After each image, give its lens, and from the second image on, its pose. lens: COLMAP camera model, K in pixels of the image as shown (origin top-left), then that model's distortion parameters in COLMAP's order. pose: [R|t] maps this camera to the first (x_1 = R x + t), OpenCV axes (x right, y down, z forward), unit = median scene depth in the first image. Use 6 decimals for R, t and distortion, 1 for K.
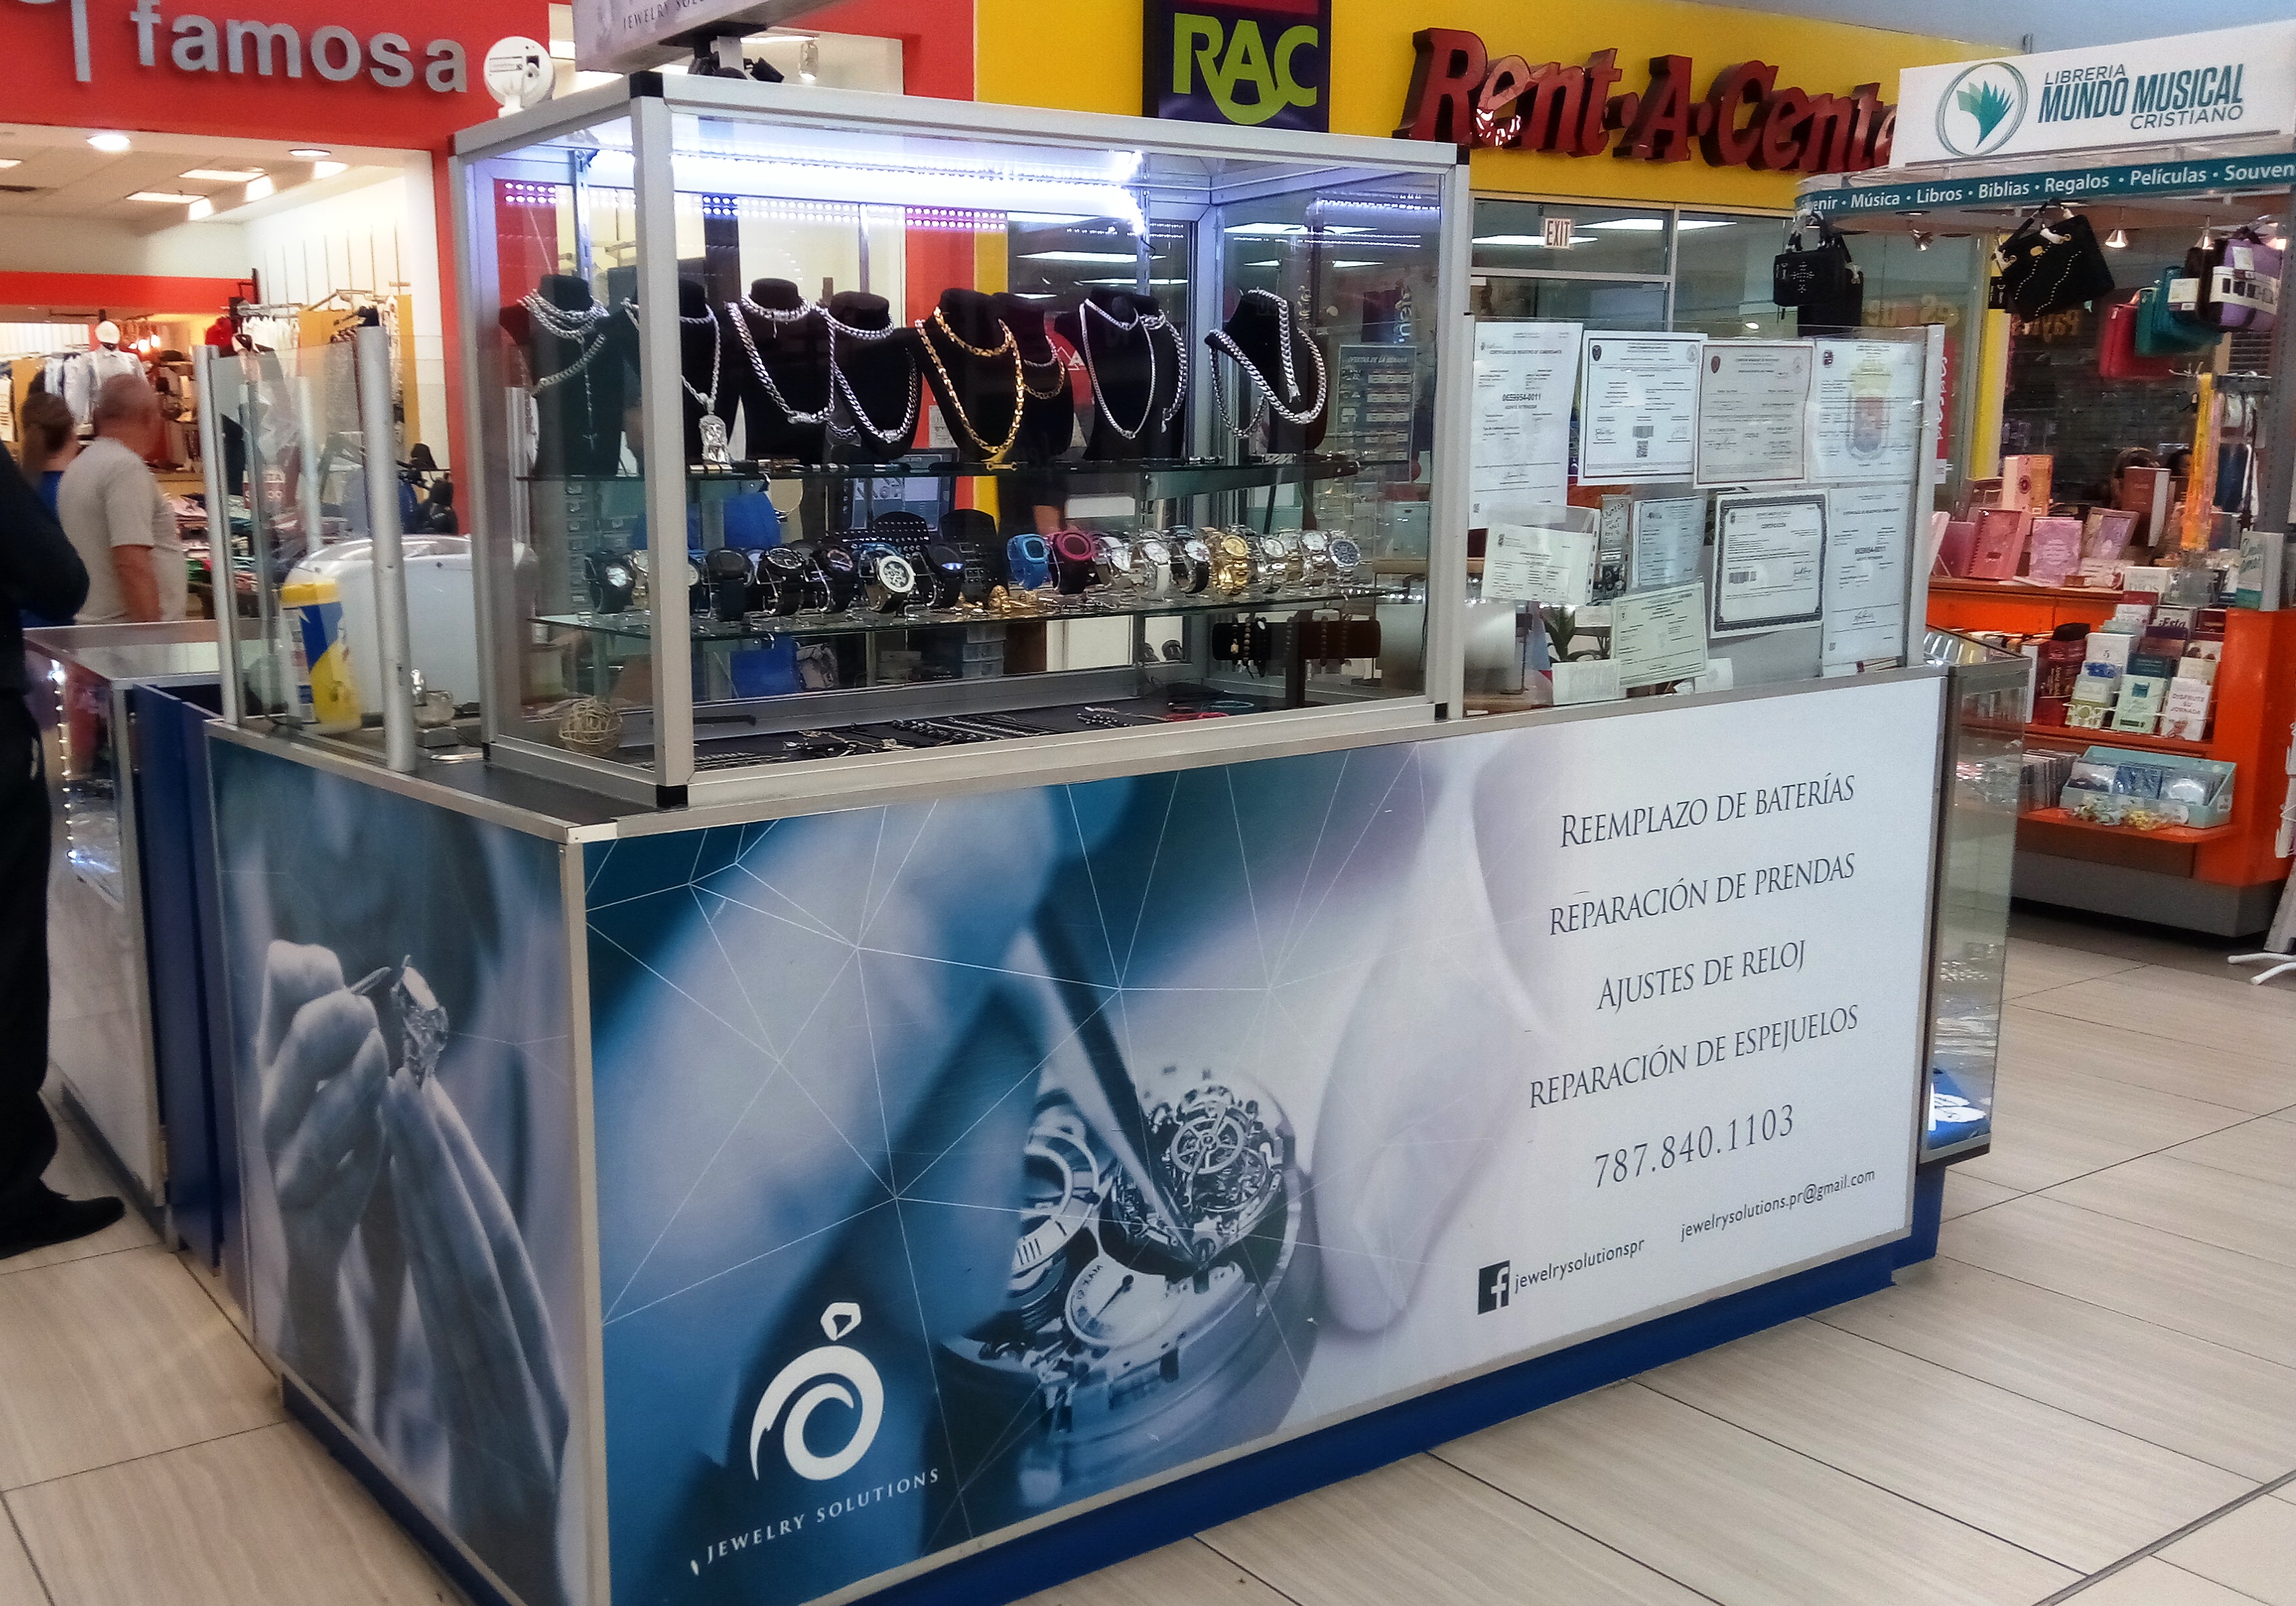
lens RADIAL K [[2203.7, 0, 1148.0], [0, 2203.7, 803.0], [0, 0, 1]] dist [0.039617, -0.005749]
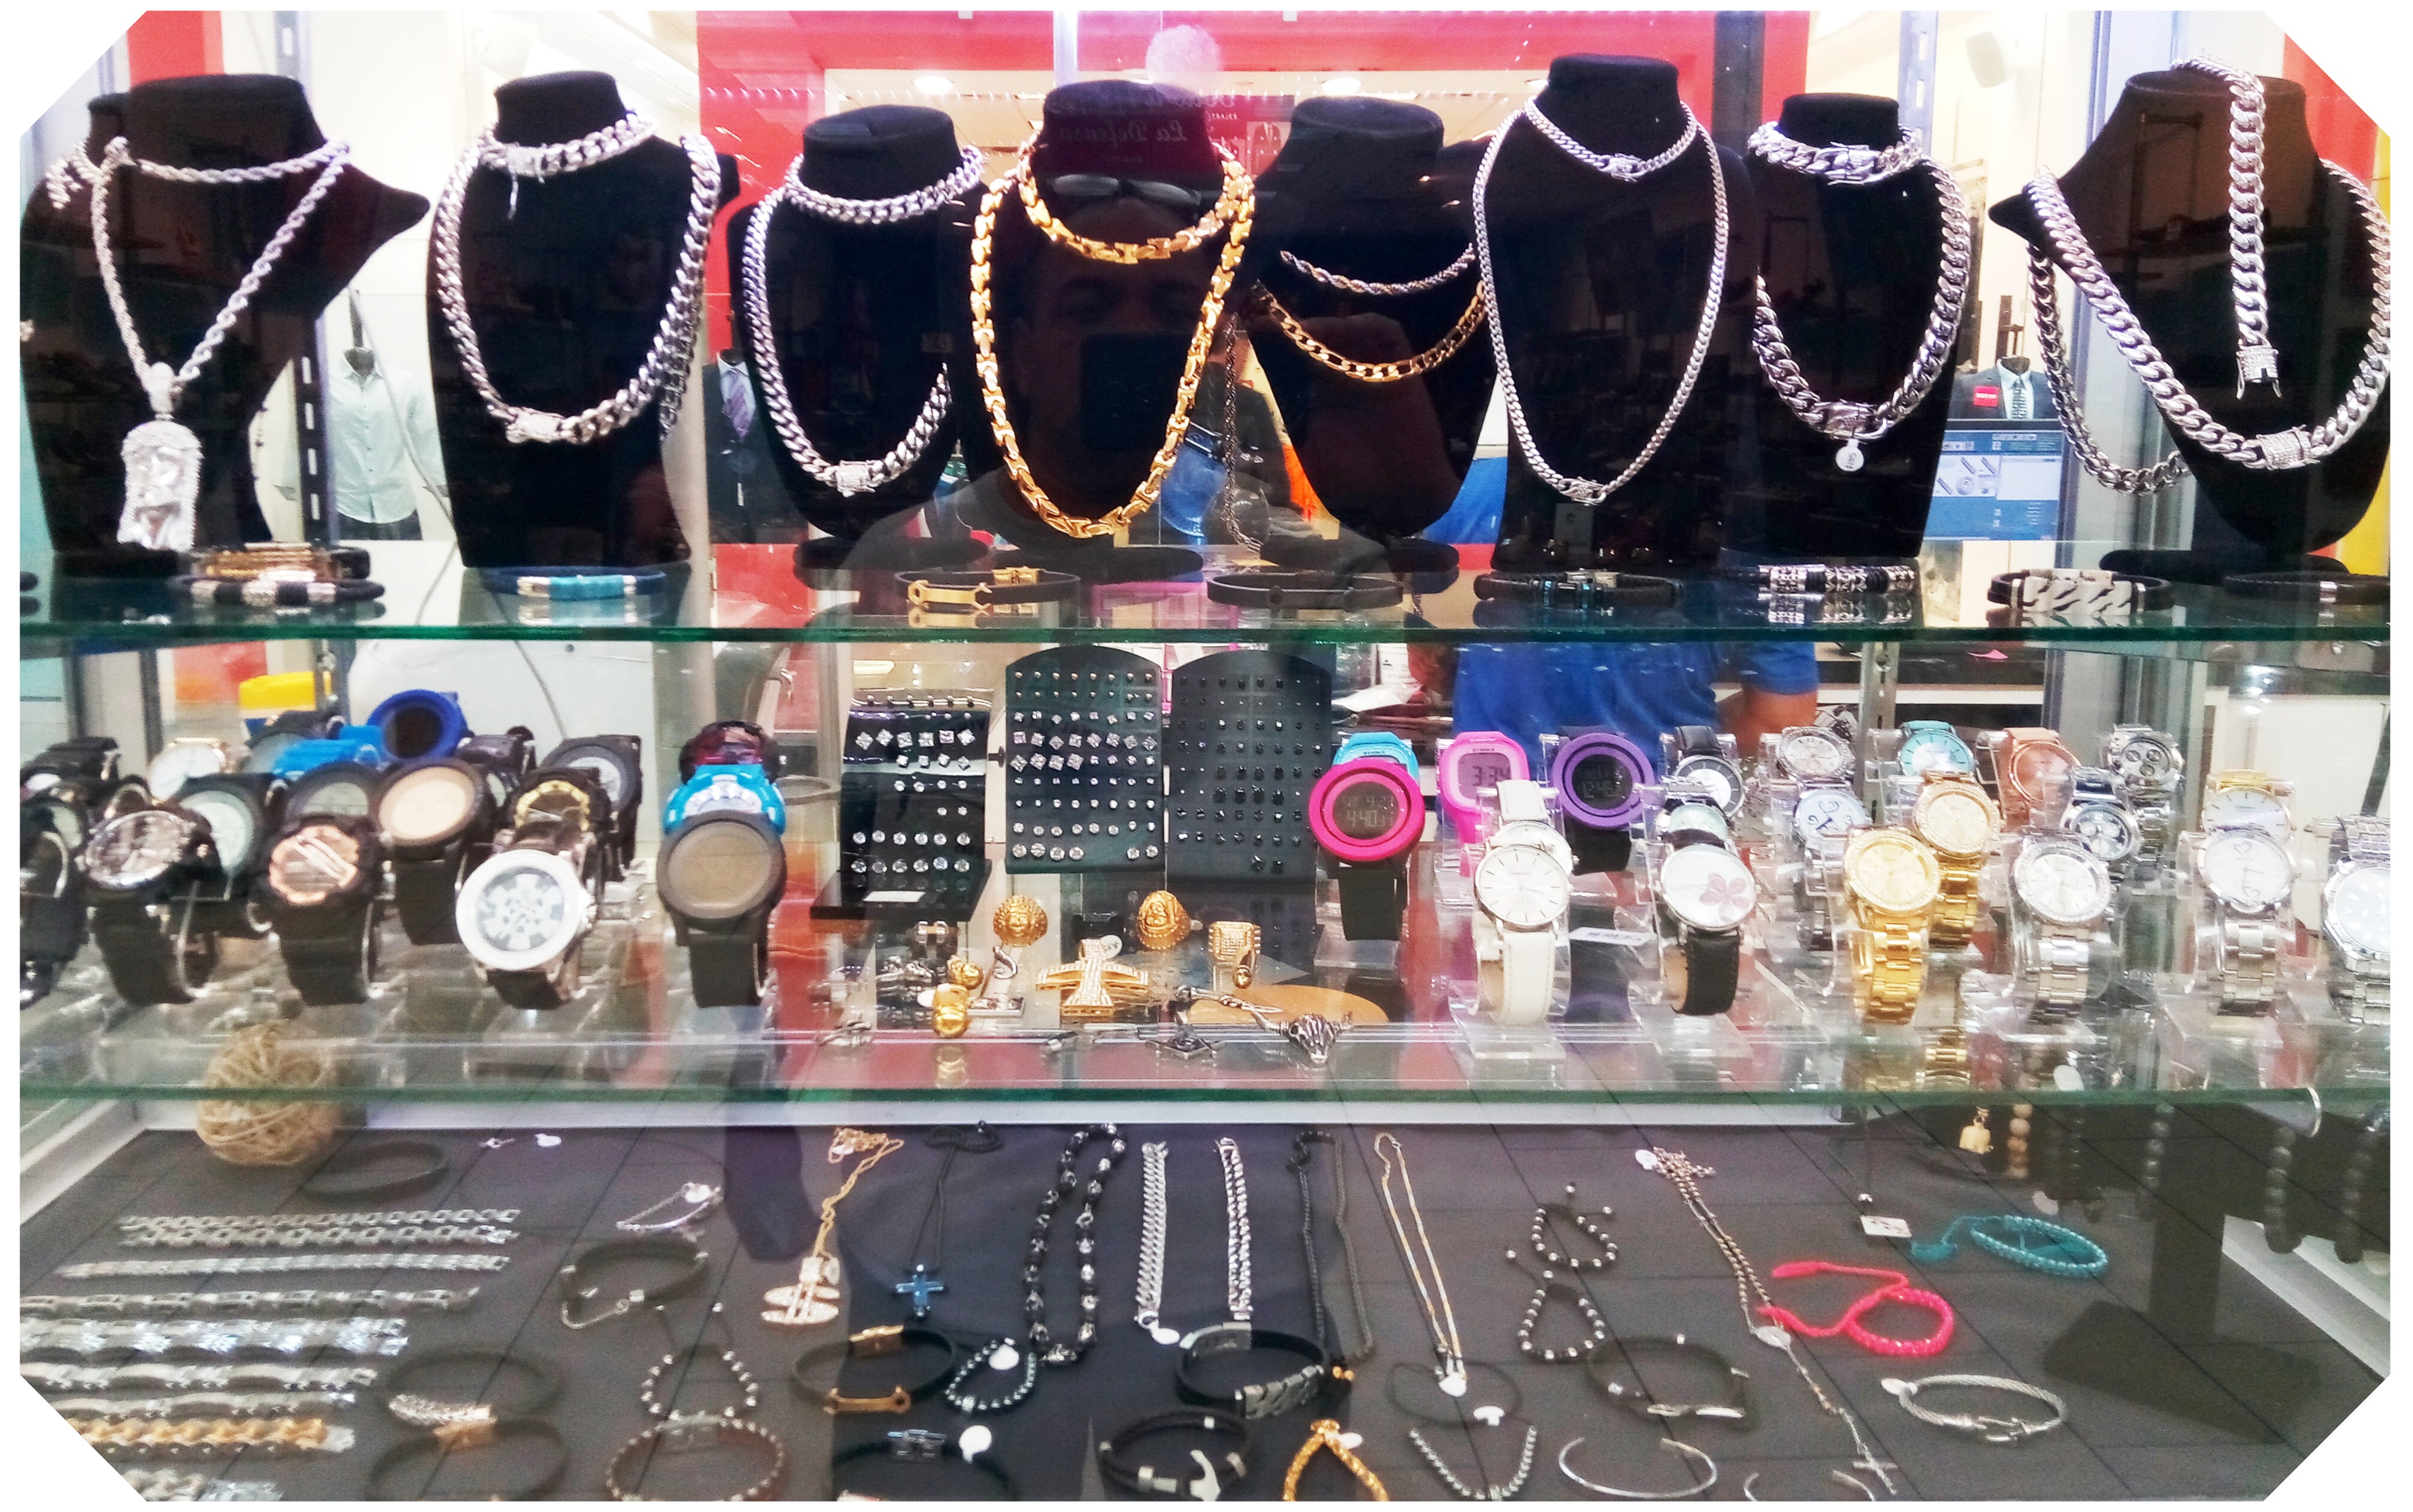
lens RADIAL K [[1998.7, 0, 1206.5], [0, 1998.7, 756.0], [0, 0, 1]] dist [-0.063584, 0.000522]
pose [[0.815386, 0.104574, -0.569394, 0.117538], [-0.110000, 0.993618, 0.024965, -0.131112], [0.568371, 0.042277, 0.821685, 0.741623]]
